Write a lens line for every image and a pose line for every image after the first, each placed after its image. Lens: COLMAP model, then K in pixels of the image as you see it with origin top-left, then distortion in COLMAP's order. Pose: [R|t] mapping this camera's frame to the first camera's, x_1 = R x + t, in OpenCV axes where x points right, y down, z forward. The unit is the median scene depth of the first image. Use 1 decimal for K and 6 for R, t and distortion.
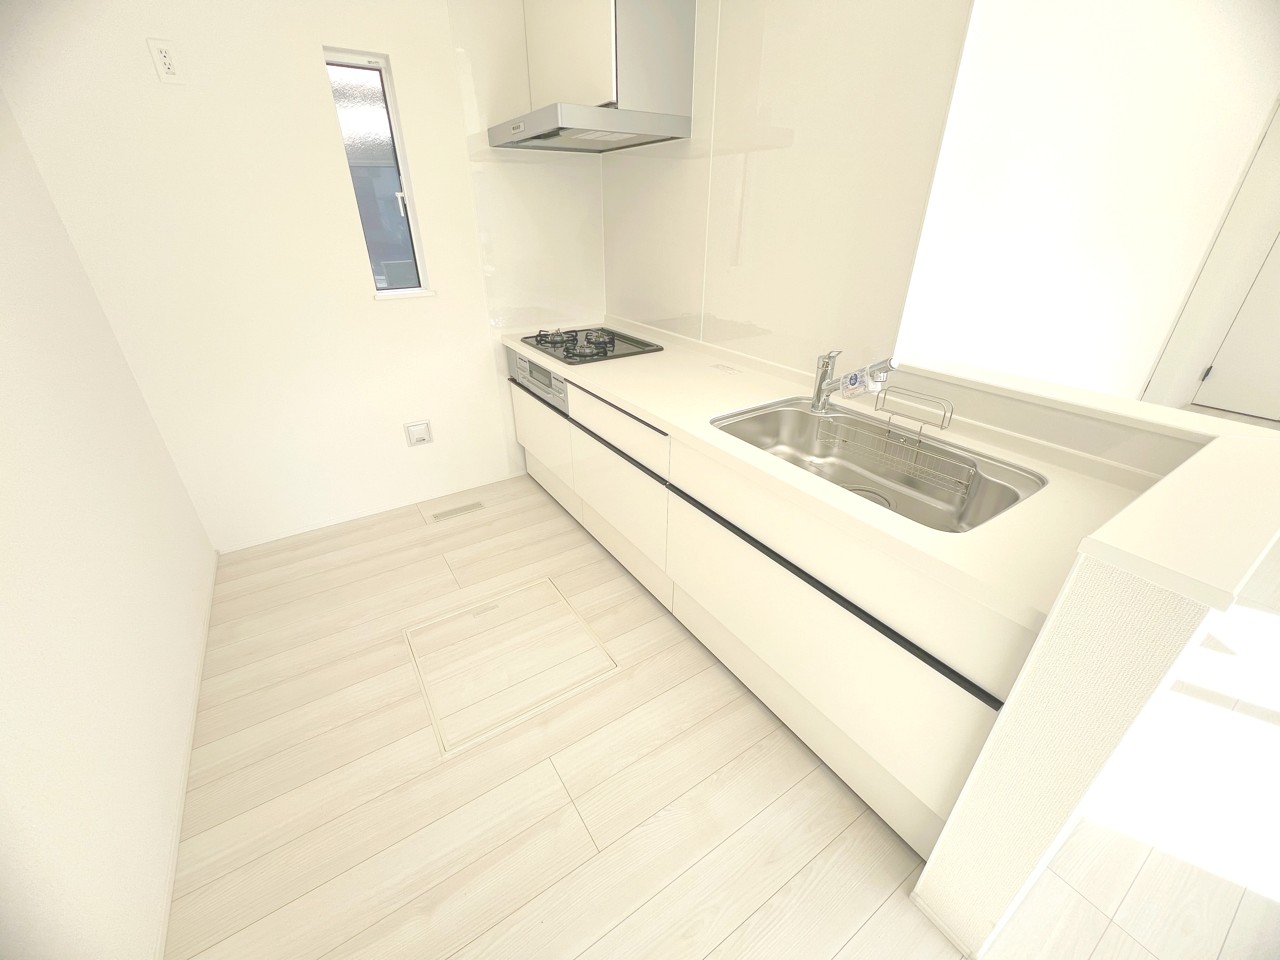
lens RADIAL K [[509.7, 0, 640.0], [0, 509.7, 480.0], [0, 0, 1]] dist [0.000089, -0.000081]
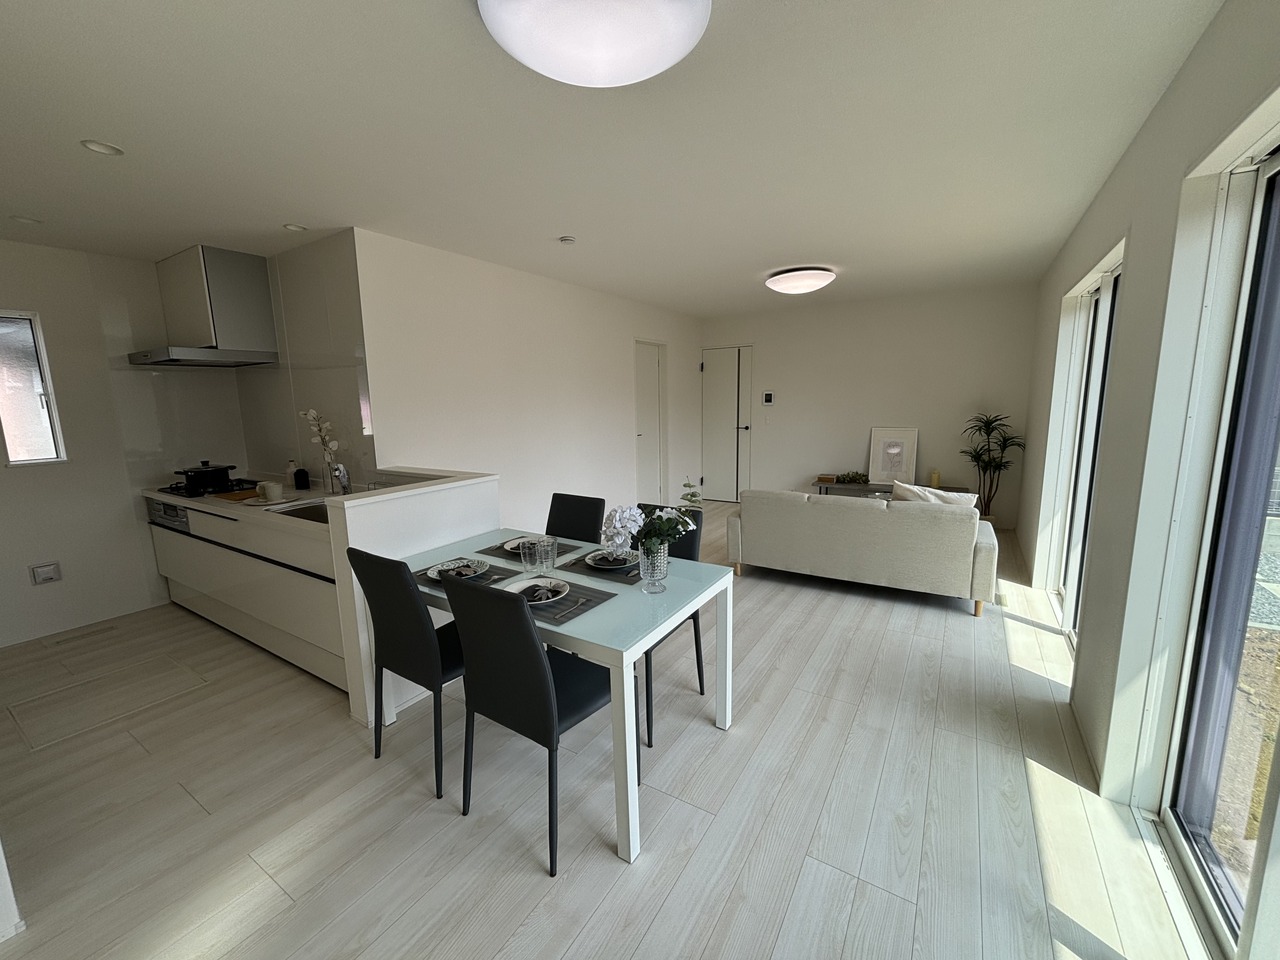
lens RADIAL K [[513.1, 0, 640.0], [0, 513.1, 480.0], [0, 0, 1]] dist [0.000481, 0.000038]
pose [[0.908273, -0.087685, 0.409087, 0.385585], [0.213736, 0.937815, -0.273532, 0.356896], [-0.359664, 0.335878, 0.870533, -0.671359]]
